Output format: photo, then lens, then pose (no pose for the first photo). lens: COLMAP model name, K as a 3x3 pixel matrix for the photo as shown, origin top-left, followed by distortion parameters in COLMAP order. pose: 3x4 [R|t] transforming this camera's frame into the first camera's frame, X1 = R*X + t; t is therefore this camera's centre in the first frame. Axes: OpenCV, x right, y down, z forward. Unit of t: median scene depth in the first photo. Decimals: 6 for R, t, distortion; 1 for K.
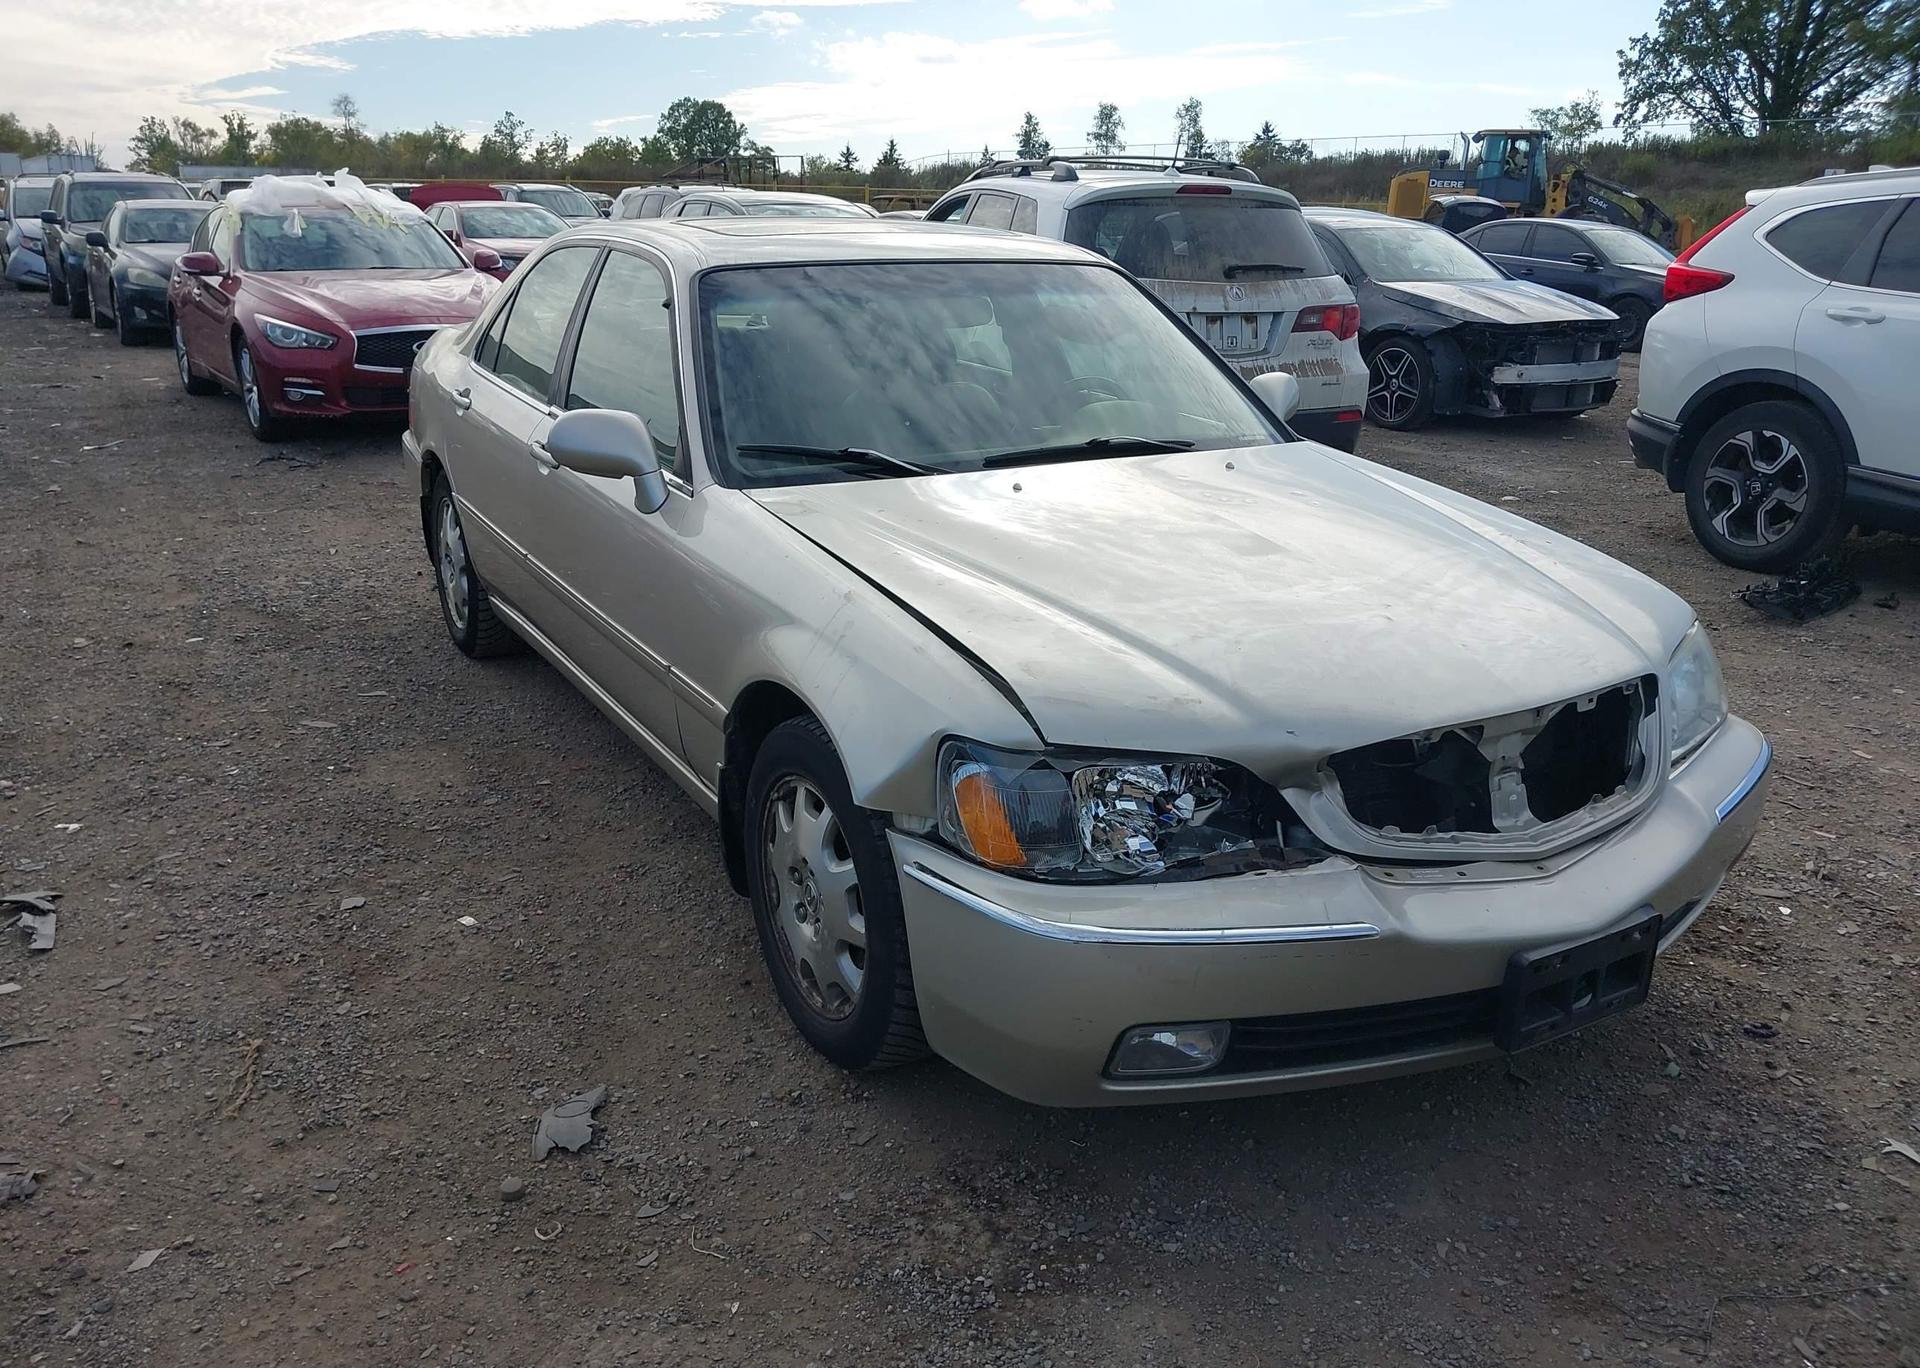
lens RADIAL K [[1528.3, 0, 944.2], [0, 1528.3, 679.5], [0, 0, 1]] dist [0.029081, -0.036546]
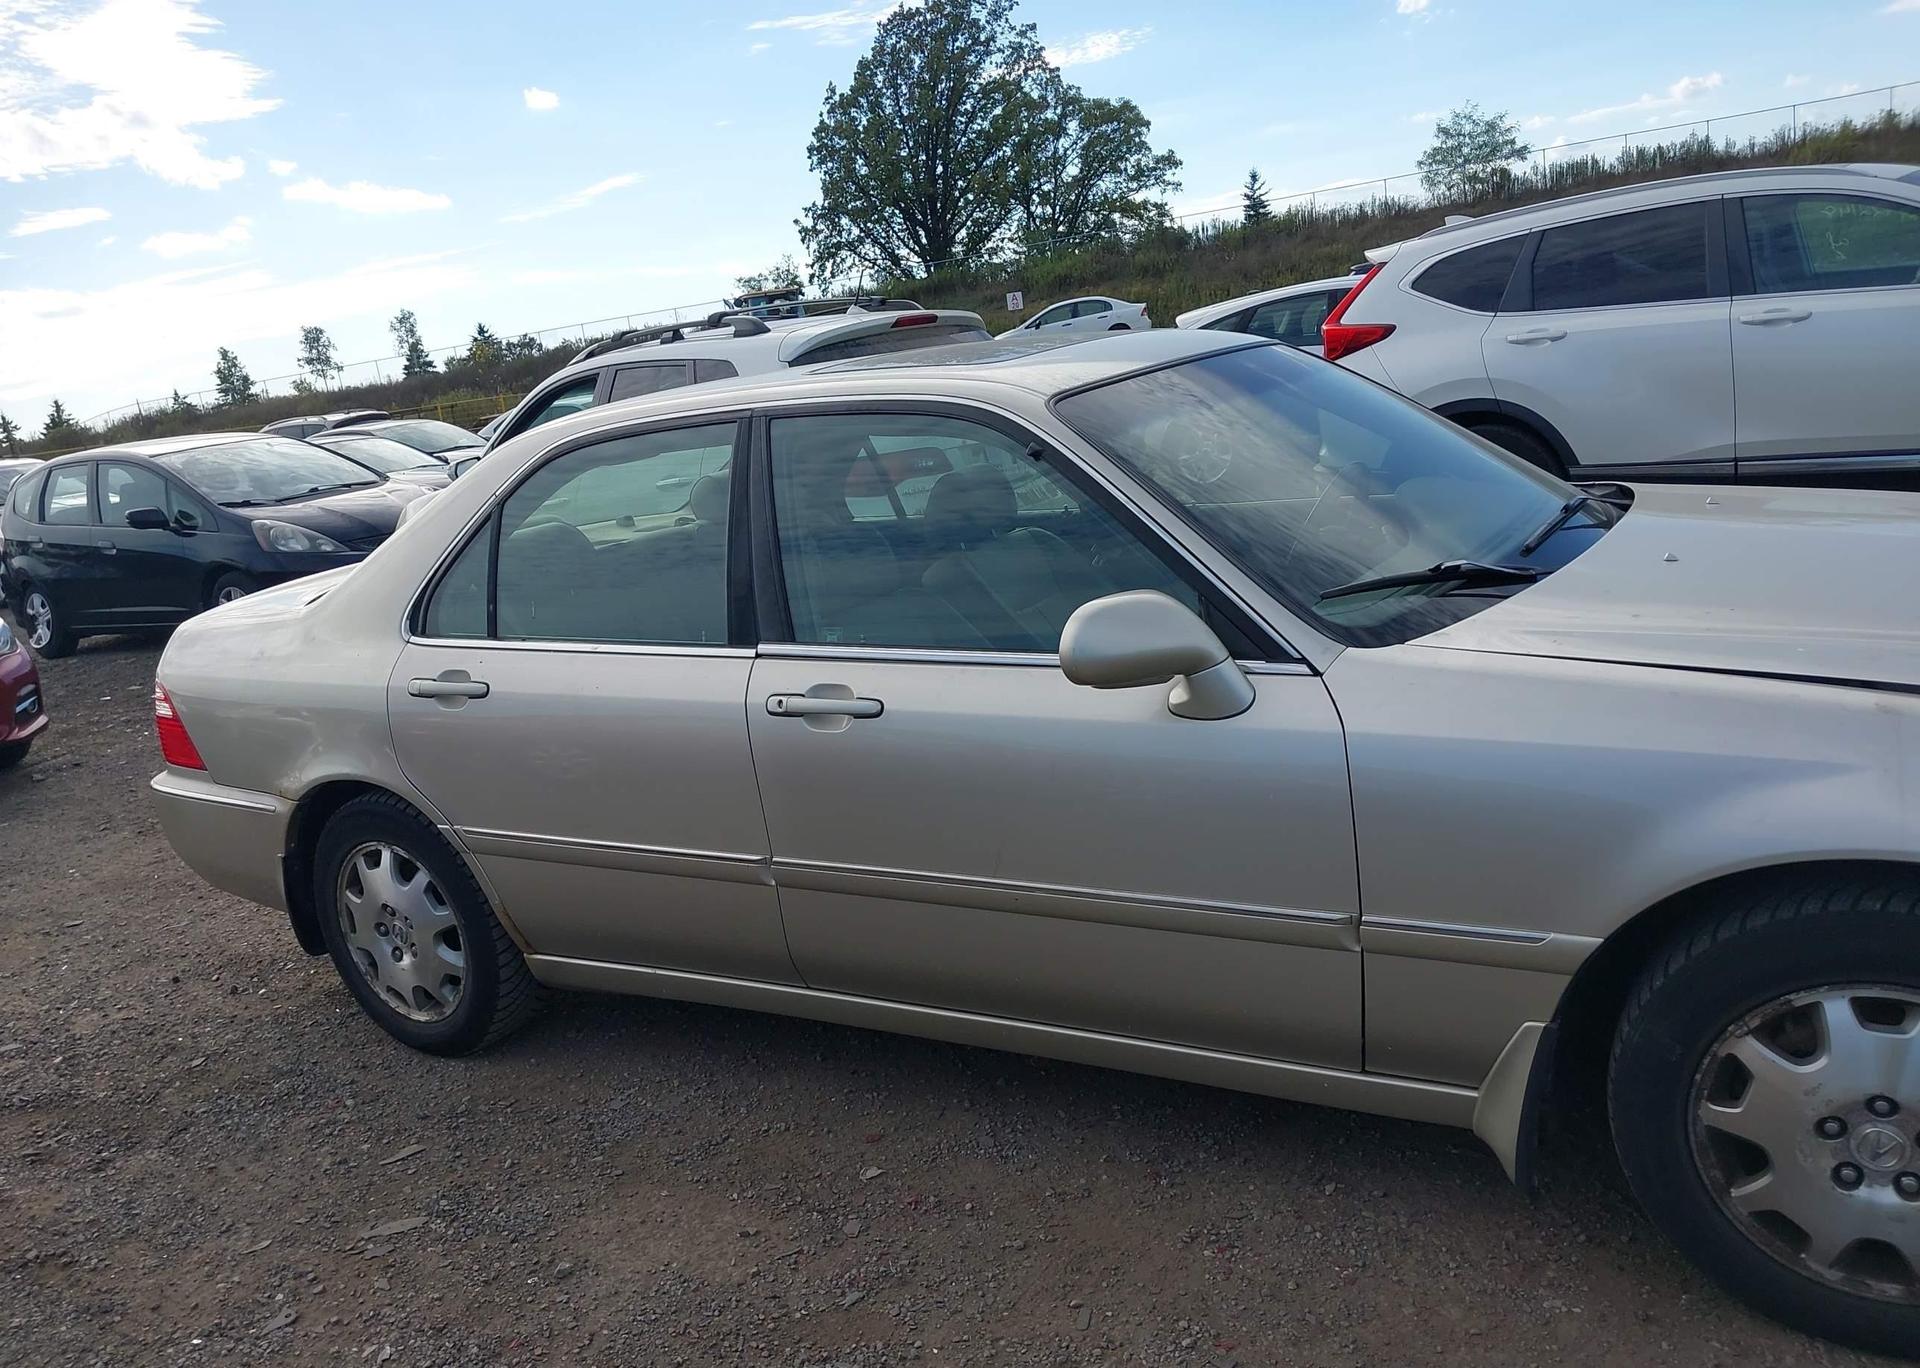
lens RADIAL K [[1528.3, 0, 944.9], [0, 1528.3, 690.9], [0, 0, 1]] dist [0.029081, -0.036546]
pose [[0.866962, -0.239239, 0.437197, -0.323171], [0.285700, 0.957369, -0.042662, -0.068184], [-0.408353, 0.161893, 0.898353, 0.225166]]
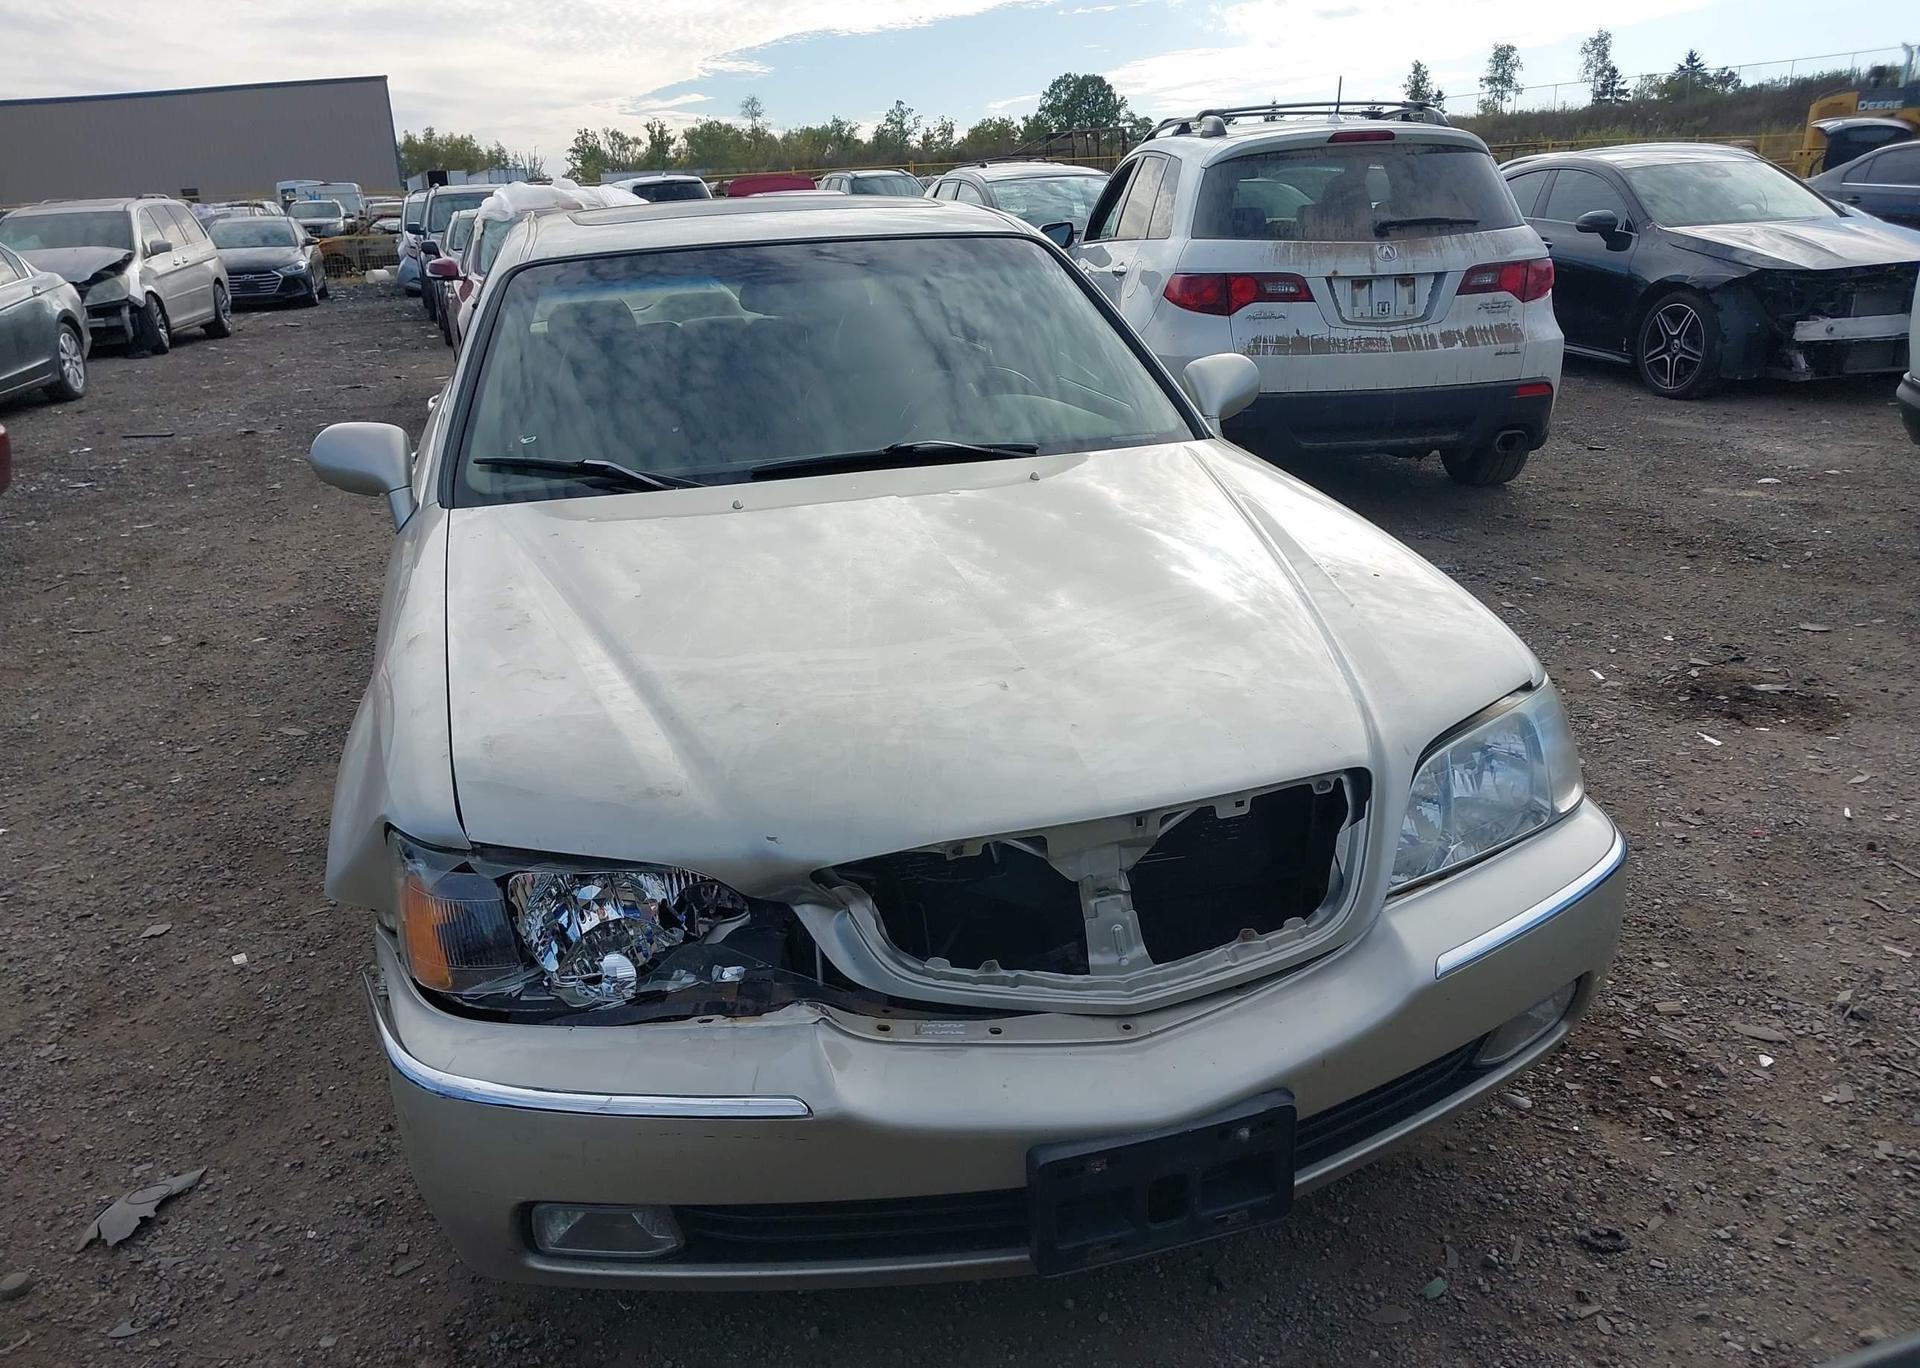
lens RADIAL K [[1528.3, 0, 941.9], [0, 1528.3, 665.5], [0, 0, 1]] dist [0.029081, -0.036546]
pose [[0.968686, 0.019533, -0.247518, 0.189013], [-0.017436, 0.999791, 0.010663, -0.023990], [0.247674, -0.006014, 0.968825, 0.097696]]
